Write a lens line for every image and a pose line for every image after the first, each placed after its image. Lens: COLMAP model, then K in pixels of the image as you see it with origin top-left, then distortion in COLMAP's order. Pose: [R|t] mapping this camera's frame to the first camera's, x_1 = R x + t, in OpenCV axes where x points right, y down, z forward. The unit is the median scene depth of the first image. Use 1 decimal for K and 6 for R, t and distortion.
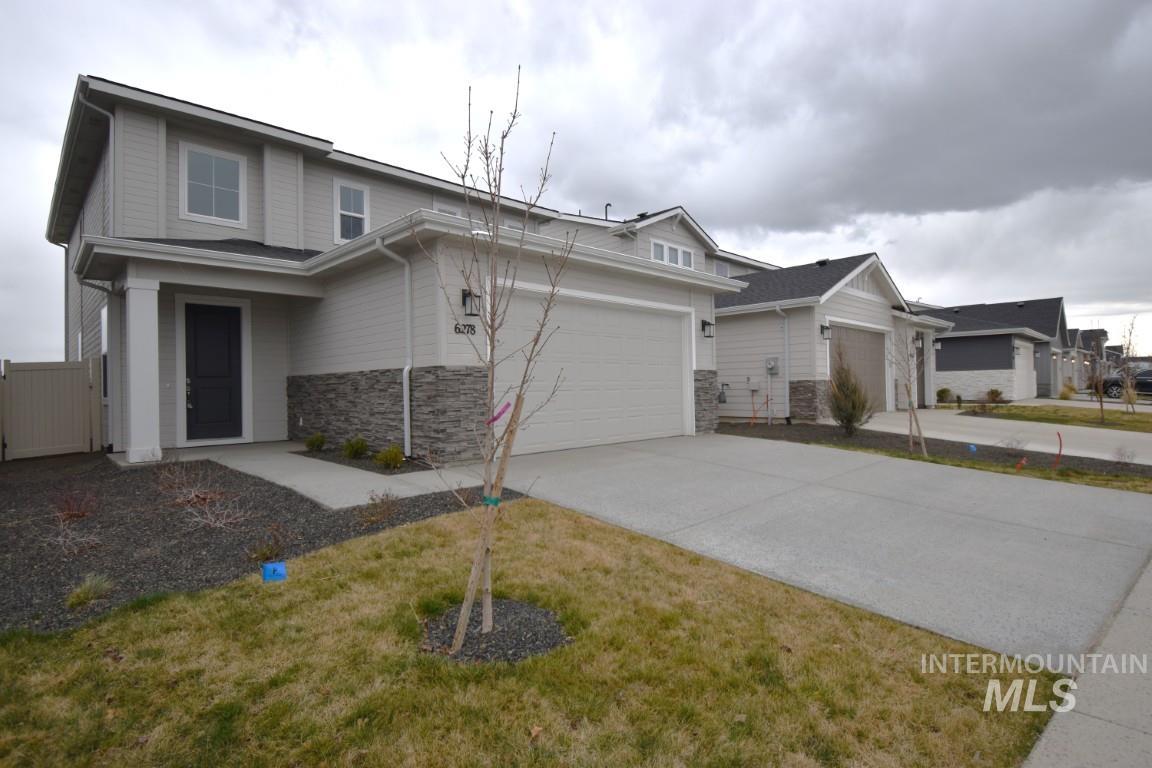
lens RADIAL K [[575.0, 0, 575.7], [0, 575.0, 383.6], [0, 0, 1]] dist [-0.003347, -0.000302]
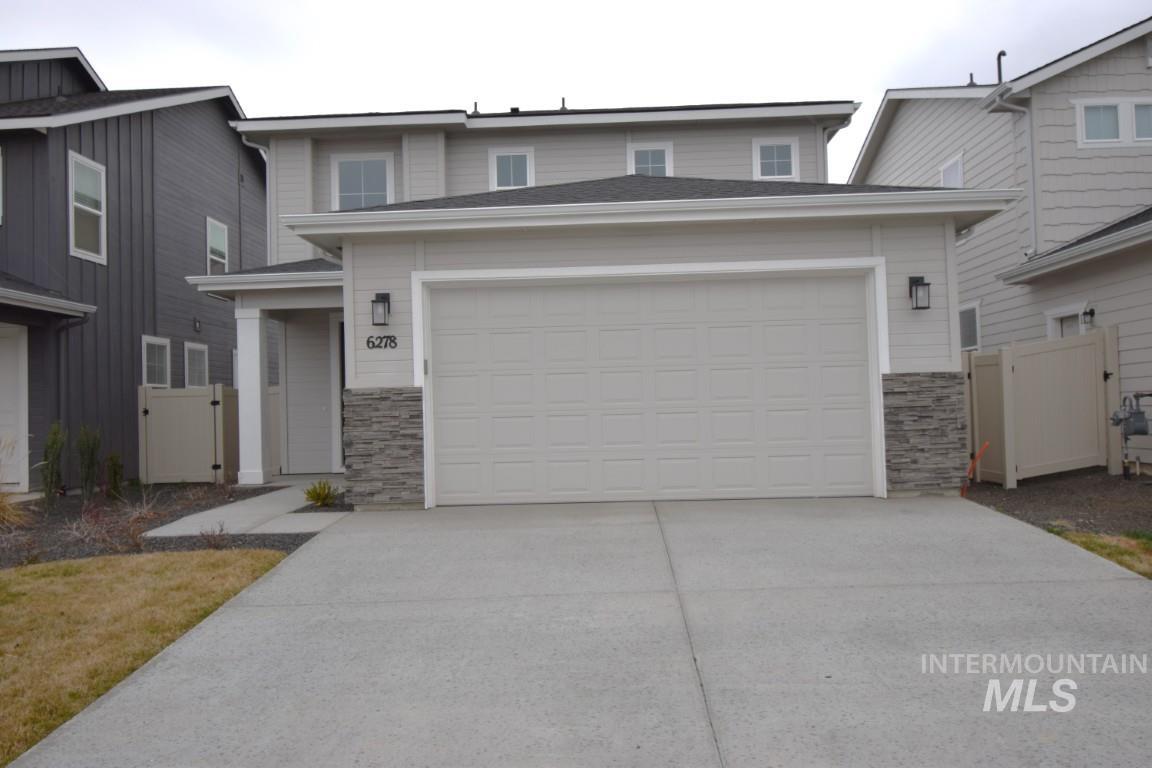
lens RADIAL K [[927.1, 0, 577.1], [0, 927.1, 382.9], [0, 0, 1]] dist [0.007032, 0.002137]
pose [[0.682821, -0.022270, -0.730246, 0.786759], [0.020191, 0.999729, -0.011609, -0.013959], [0.730307, -0.006818, 0.683085, 0.254822]]
